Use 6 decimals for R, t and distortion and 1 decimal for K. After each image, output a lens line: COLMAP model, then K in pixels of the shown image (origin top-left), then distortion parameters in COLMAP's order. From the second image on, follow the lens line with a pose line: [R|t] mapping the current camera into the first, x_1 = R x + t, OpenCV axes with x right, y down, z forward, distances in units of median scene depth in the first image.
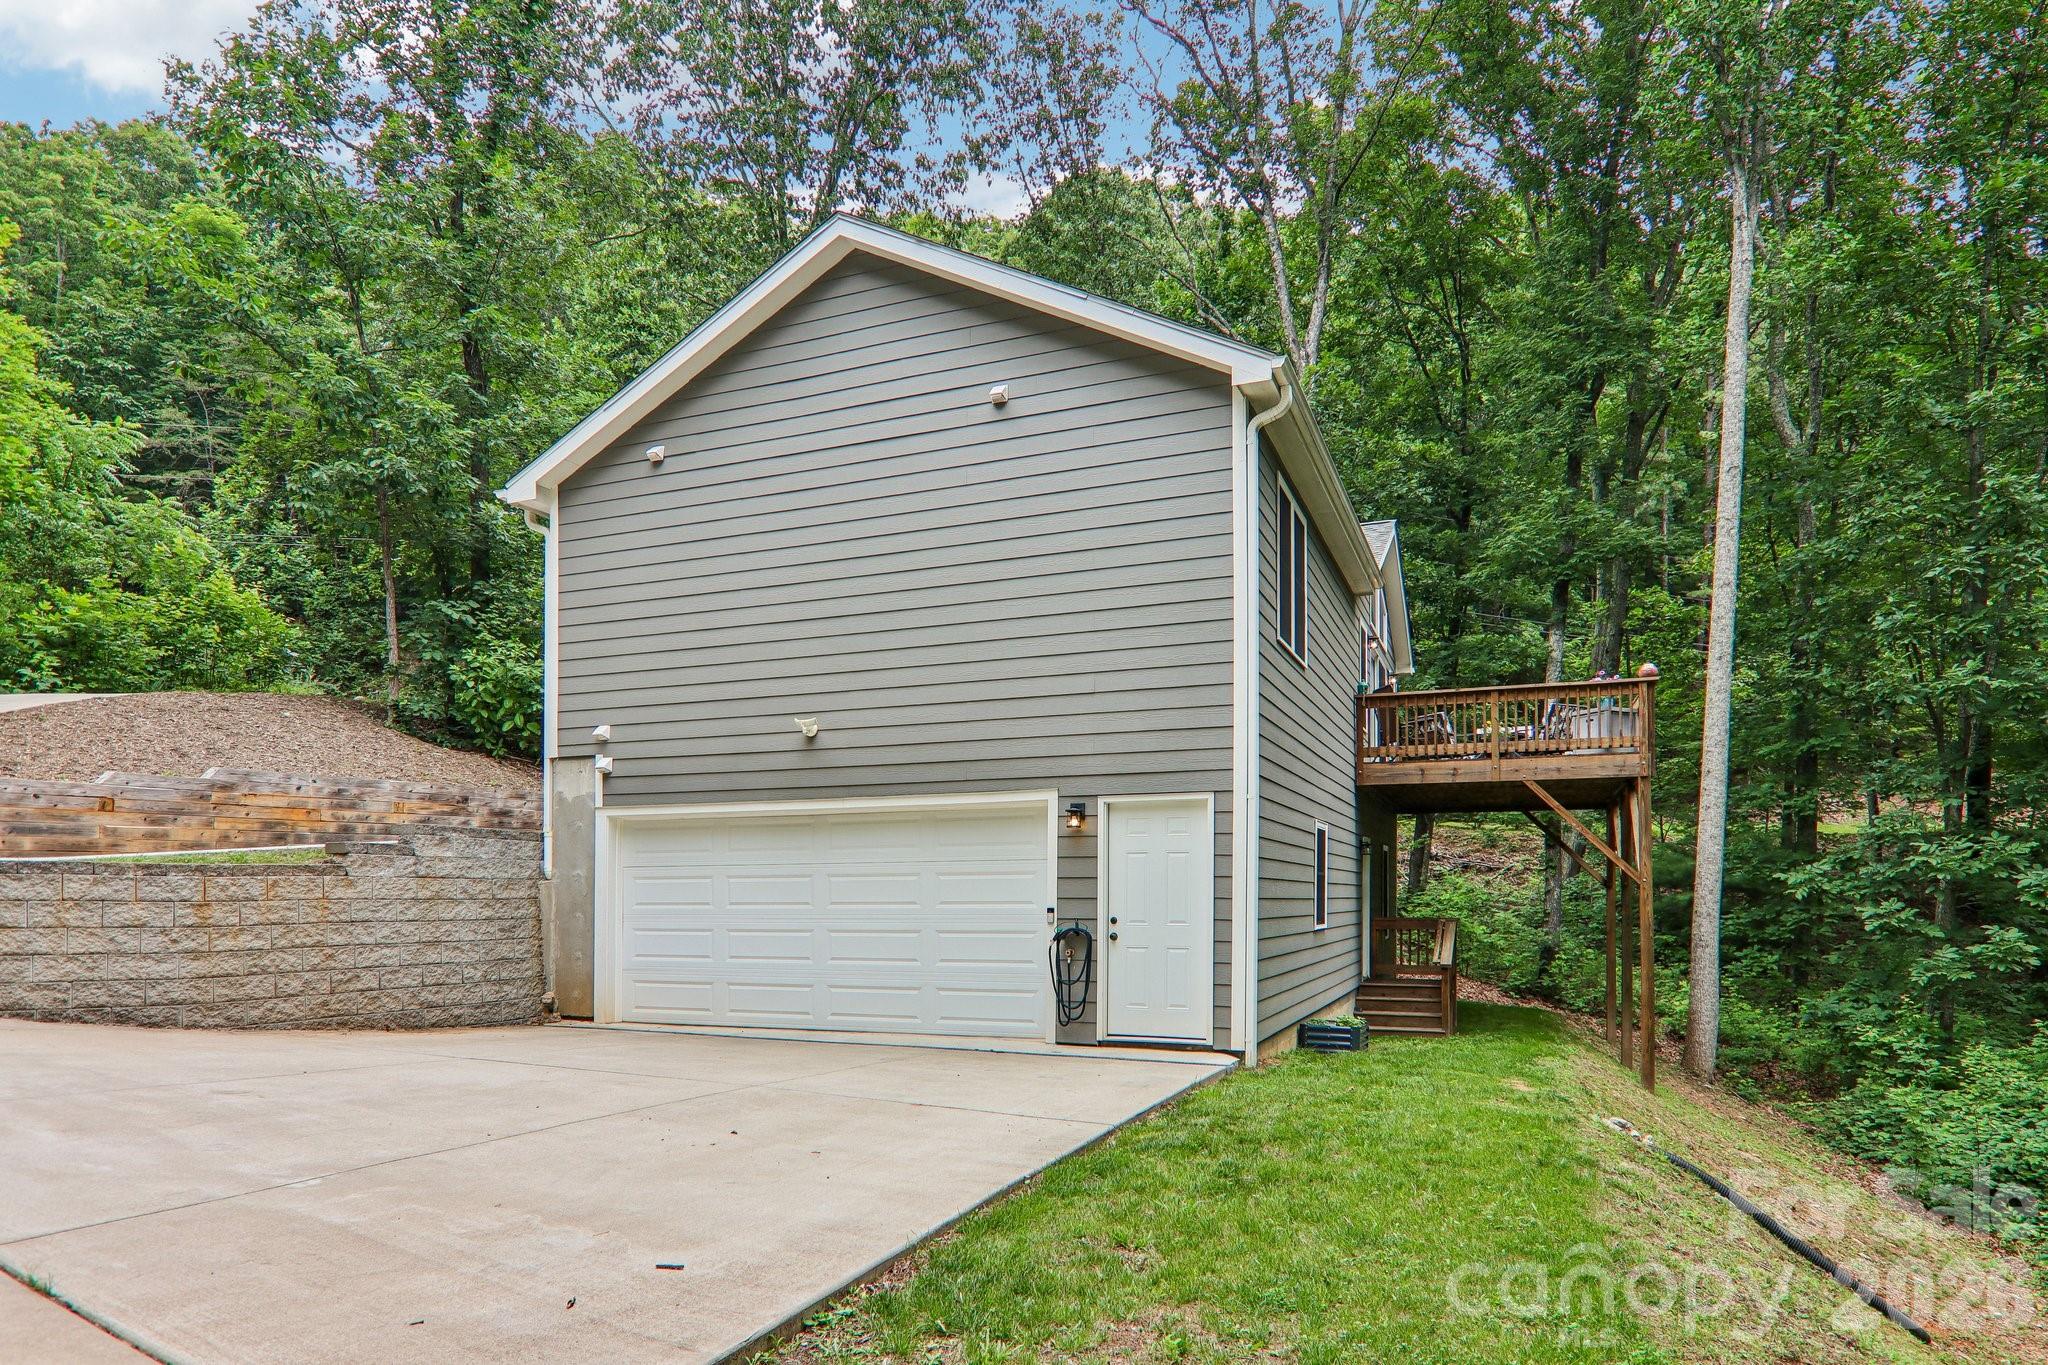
lens RADIAL K [[1185.6, 0, 1024.8], [0, 1185.6, 753.3], [0, 0, 1]] dist [-0.005807, -0.003678]
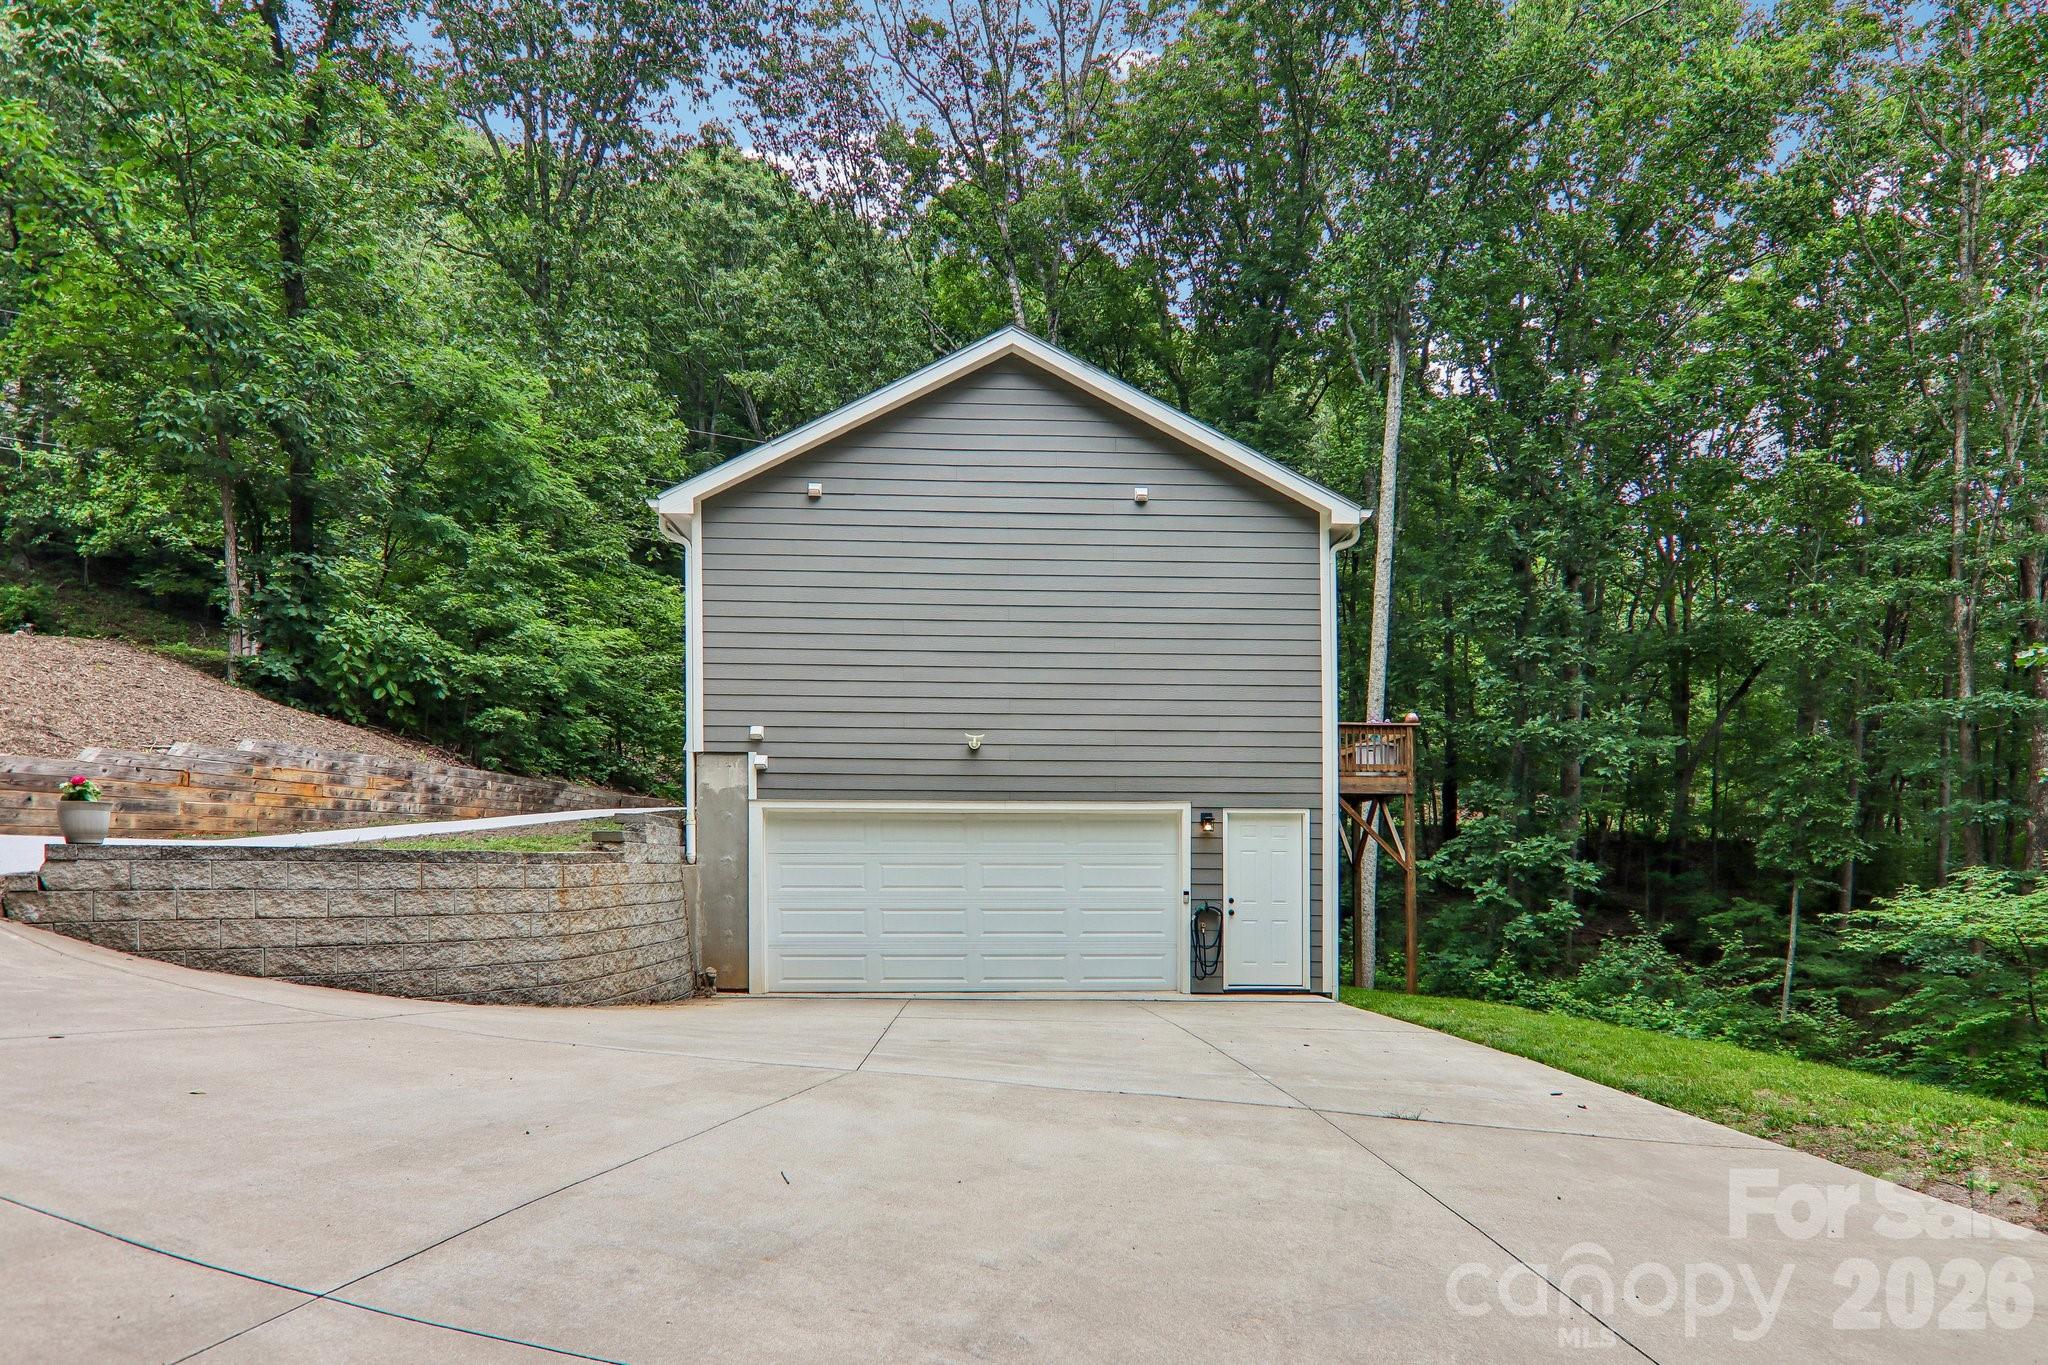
lens RADIAL K [[1172.3, 0, 1010.6], [0, 1172.3, 698.4], [0, 0, 1]] dist [0.001975, -0.002852]
pose [[0.916276, 0.063641, 0.395459, -0.595984], [-0.054696, 0.997929, -0.033866, -0.025950], [-0.396795, 0.009401, 0.917859, -0.113213]]
